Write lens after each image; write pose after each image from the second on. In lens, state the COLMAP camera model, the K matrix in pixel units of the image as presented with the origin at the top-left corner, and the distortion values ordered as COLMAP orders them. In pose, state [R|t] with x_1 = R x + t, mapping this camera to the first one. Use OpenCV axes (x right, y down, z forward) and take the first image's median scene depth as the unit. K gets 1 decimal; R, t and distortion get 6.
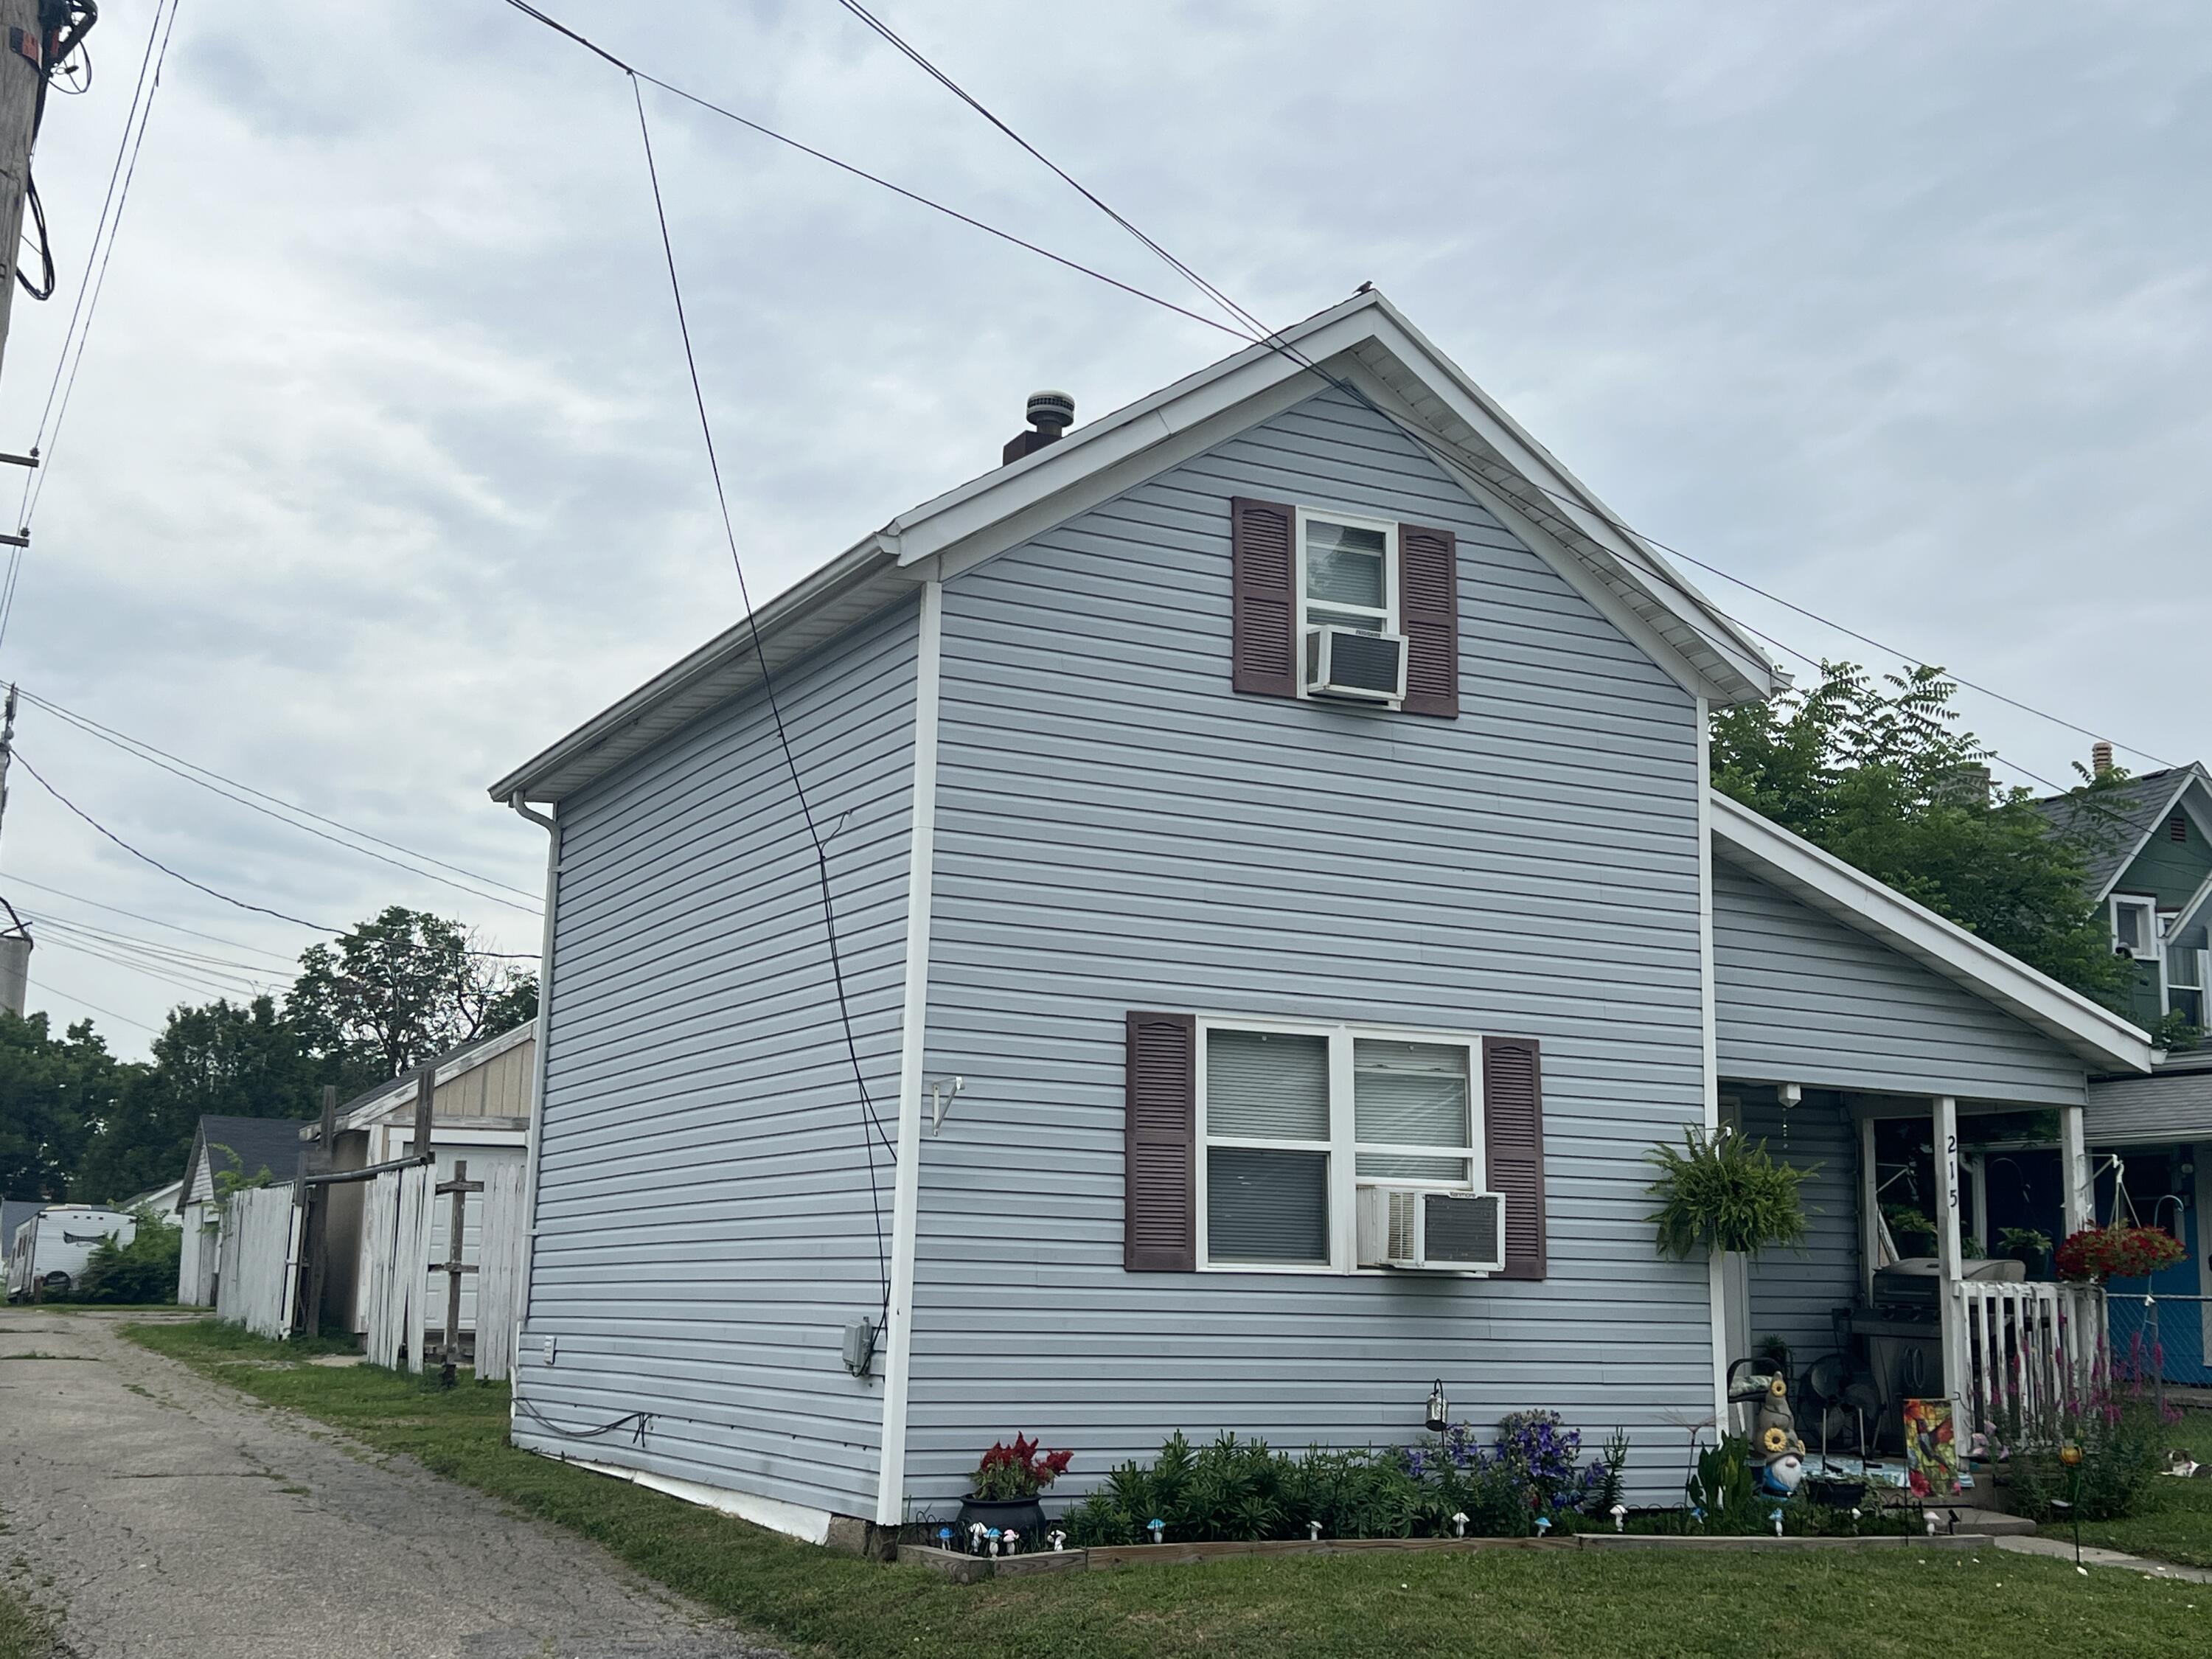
lens RADIAL K [[2579.1, 0, 1106.0], [0, 2579.1, 829.5], [0, 0, 1]] dist [0.187171, -0.755356]
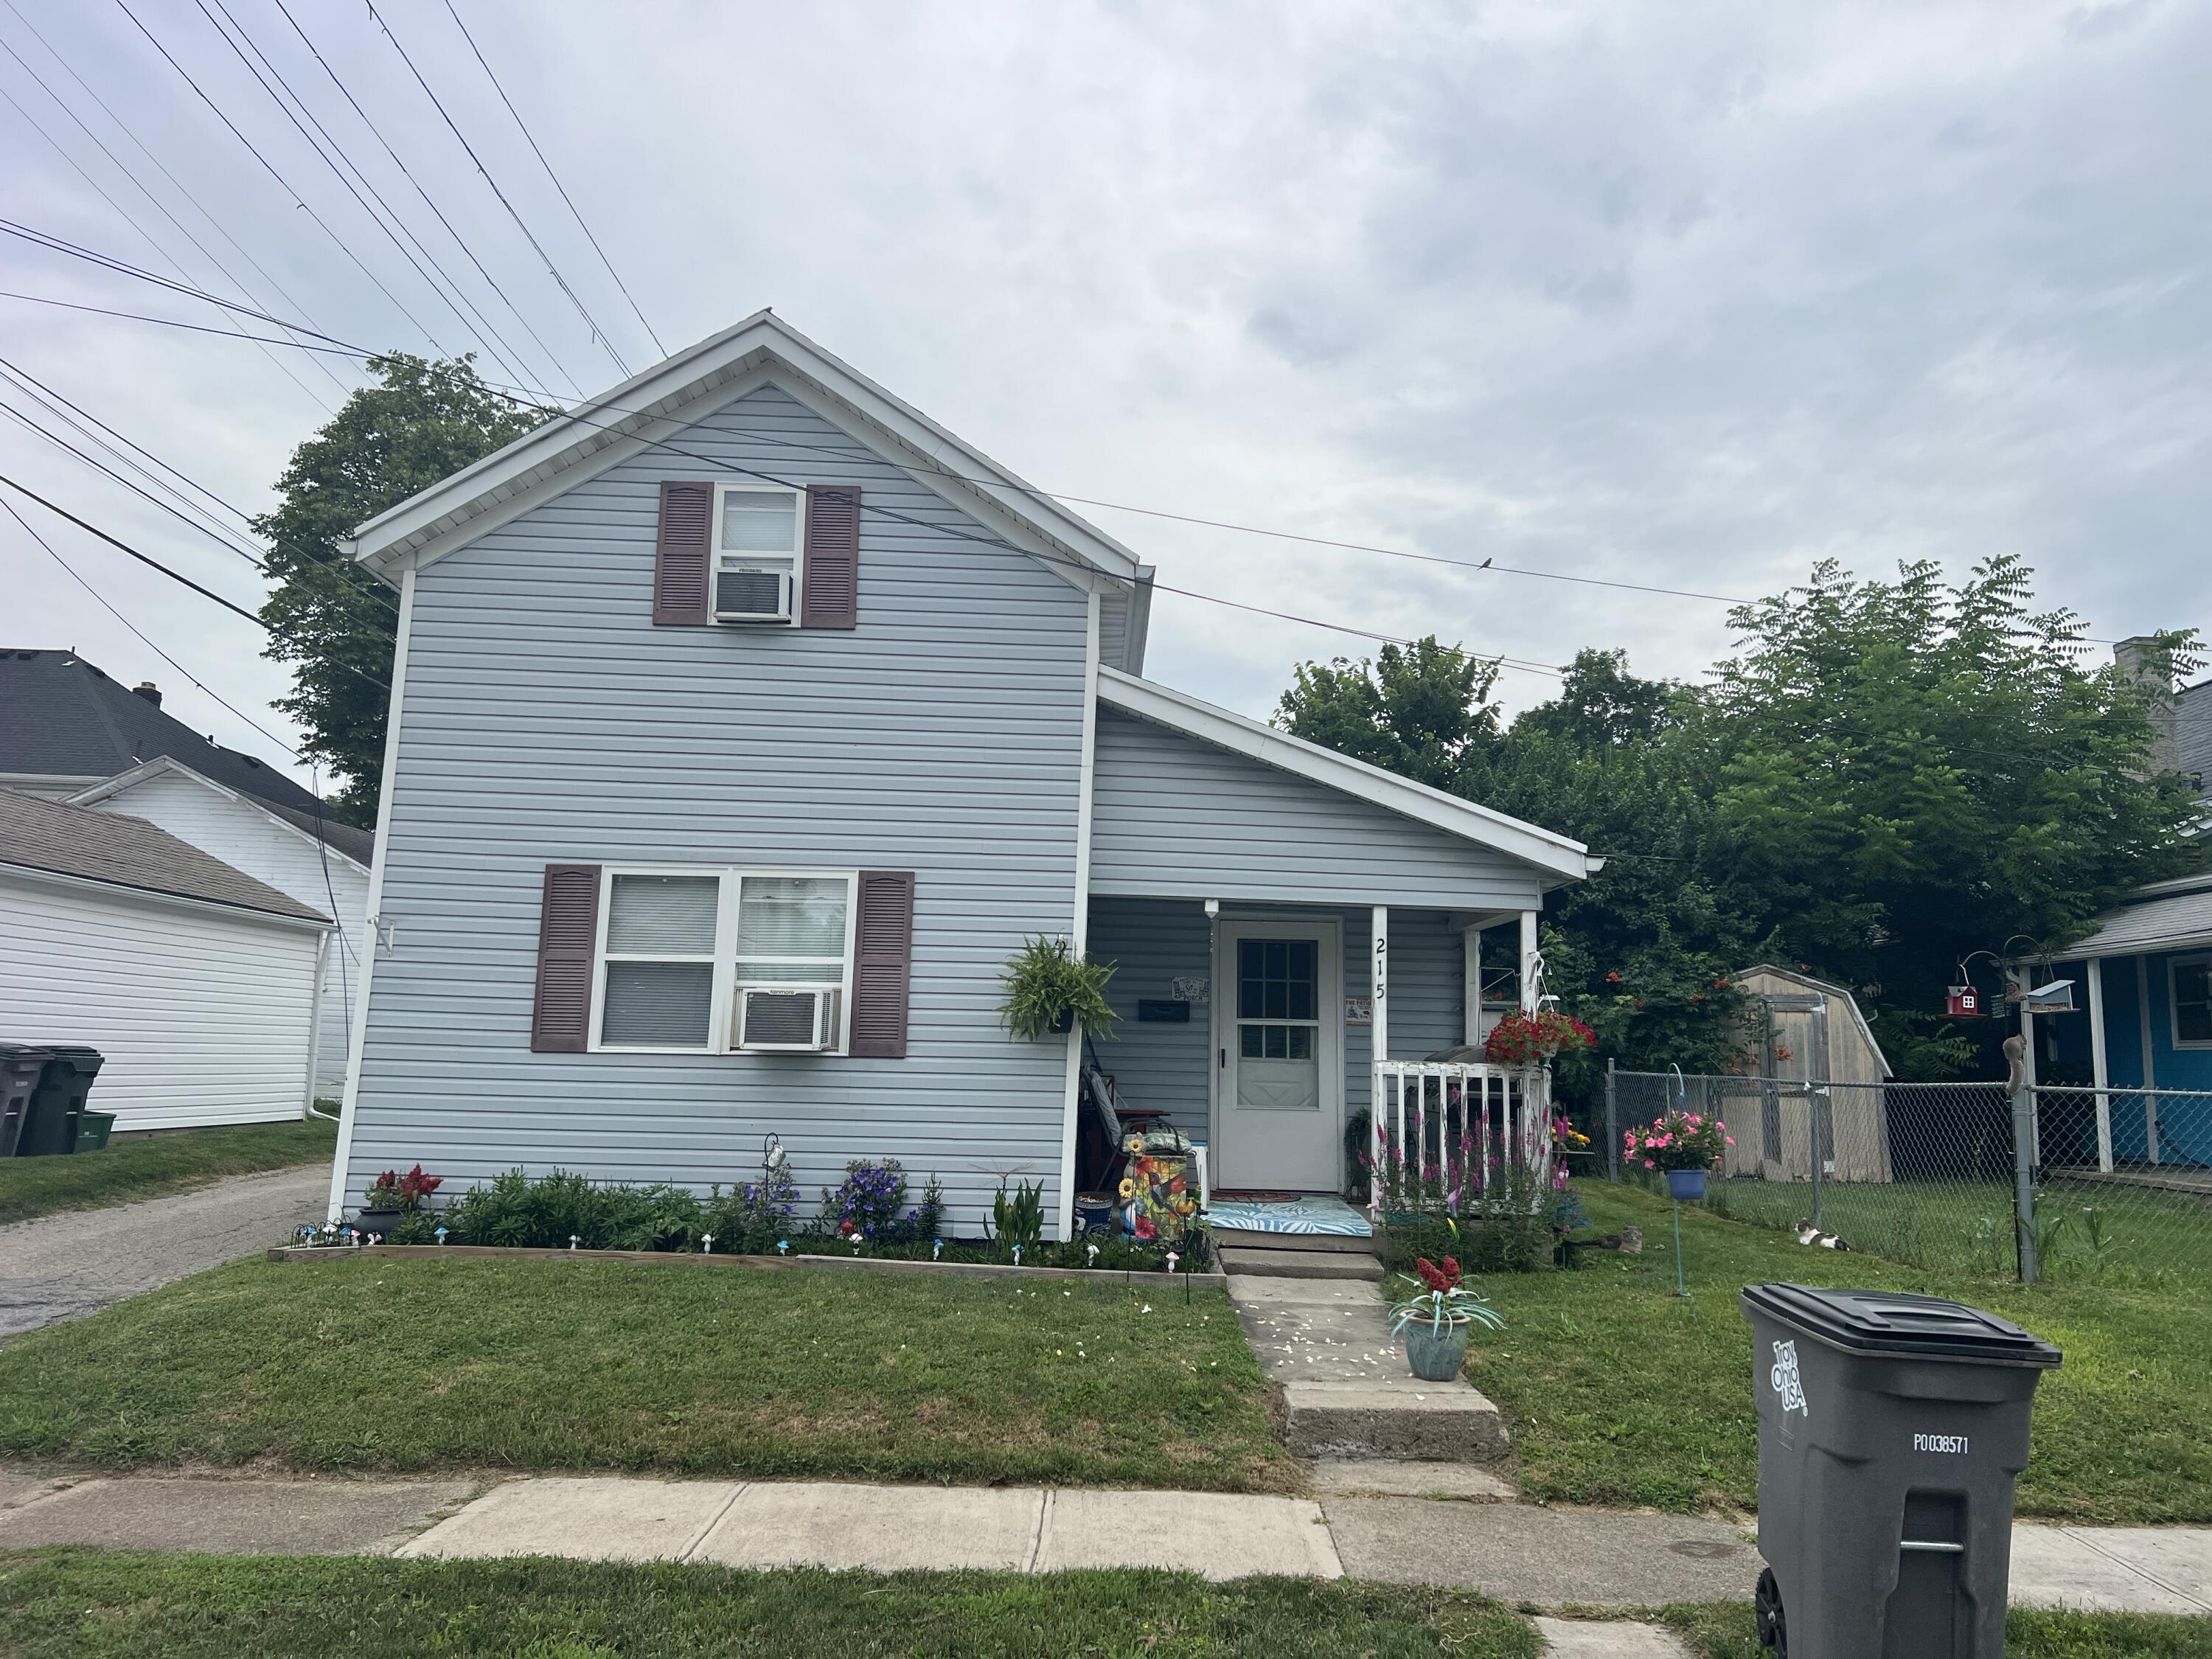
lens RADIAL K [[1703.0, 0, 1141.2], [0, 1703.0, 805.2], [0, 0, 1]] dist [0.102919, -0.211913]
pose [[0.899613, -0.065544, -0.431741, 0.639890], [0.068910, 0.997592, -0.007861, 0.063172], [0.431216, -0.022679, 0.901963, 0.290894]]
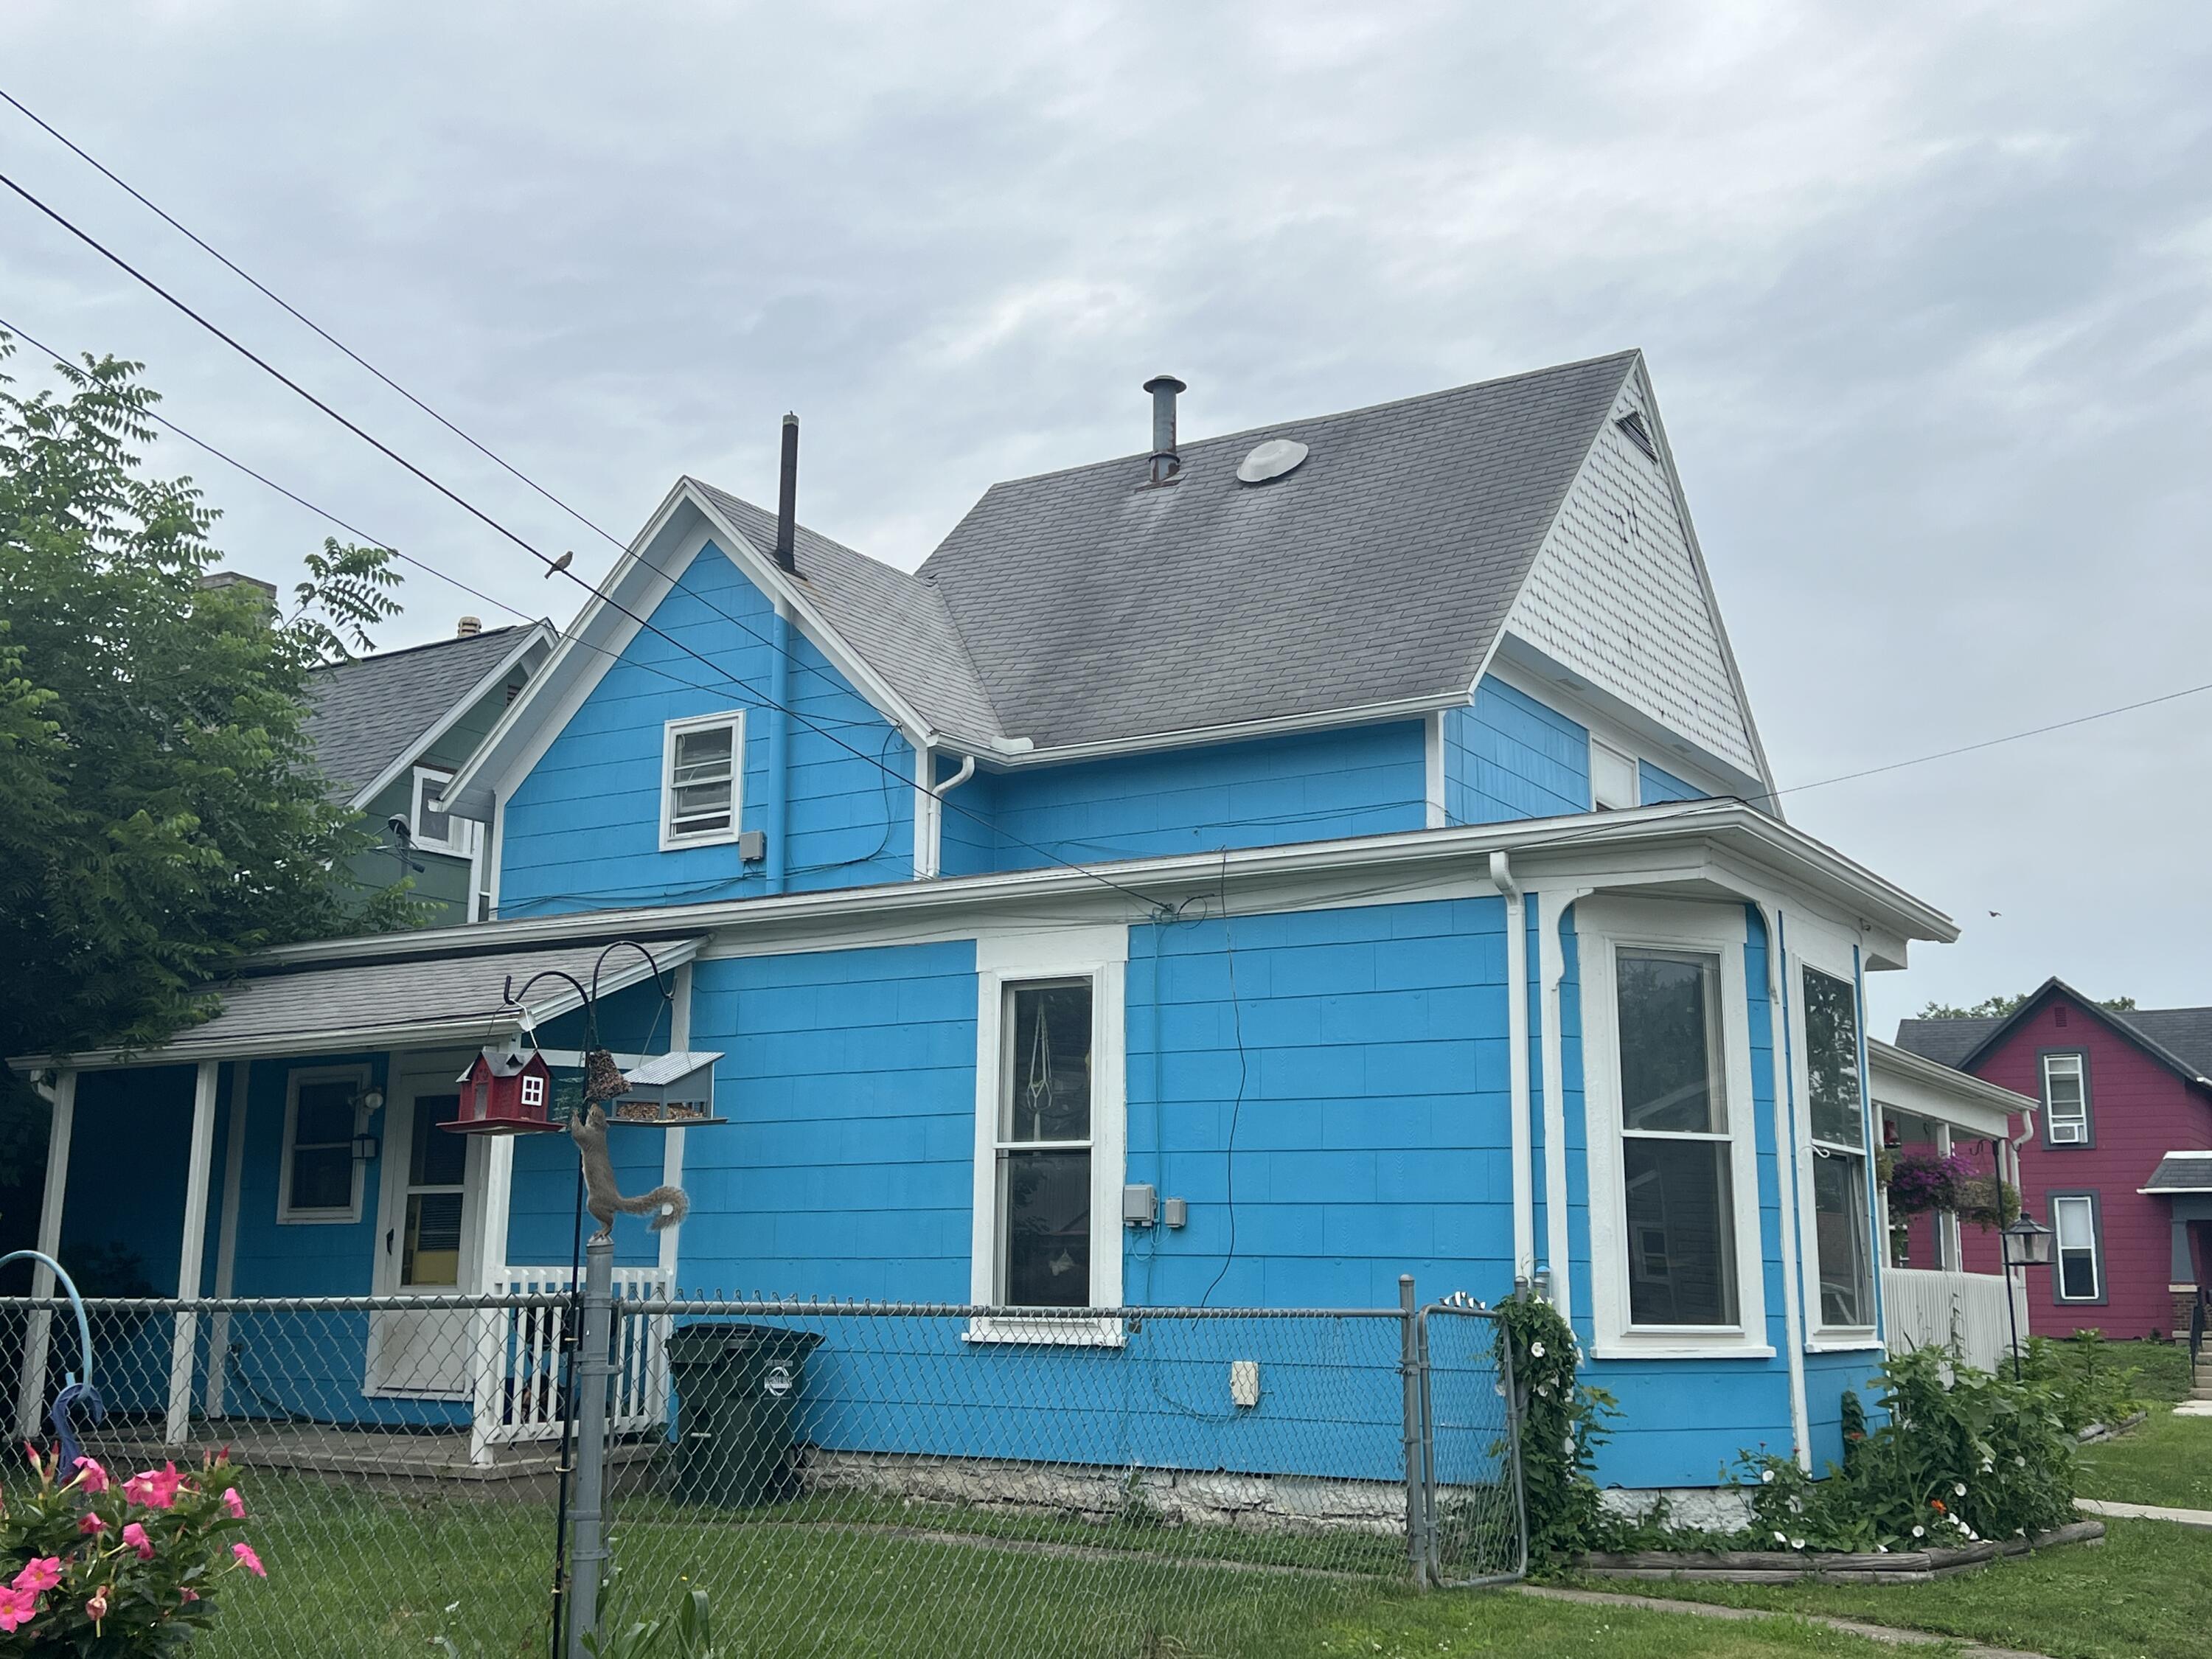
lens RADIAL K [[2405.6, 0, 1104.2], [0, 2405.6, 770.4], [0, 0, 1]] dist [-0.055109, 0.002677]
pose [[0.844302, 0.095786, 0.527238, 0.470538], [-0.077148, 0.995372, -0.057292, 0.129822], [-0.530286, 0.007696, 0.847784, 0.746961]]
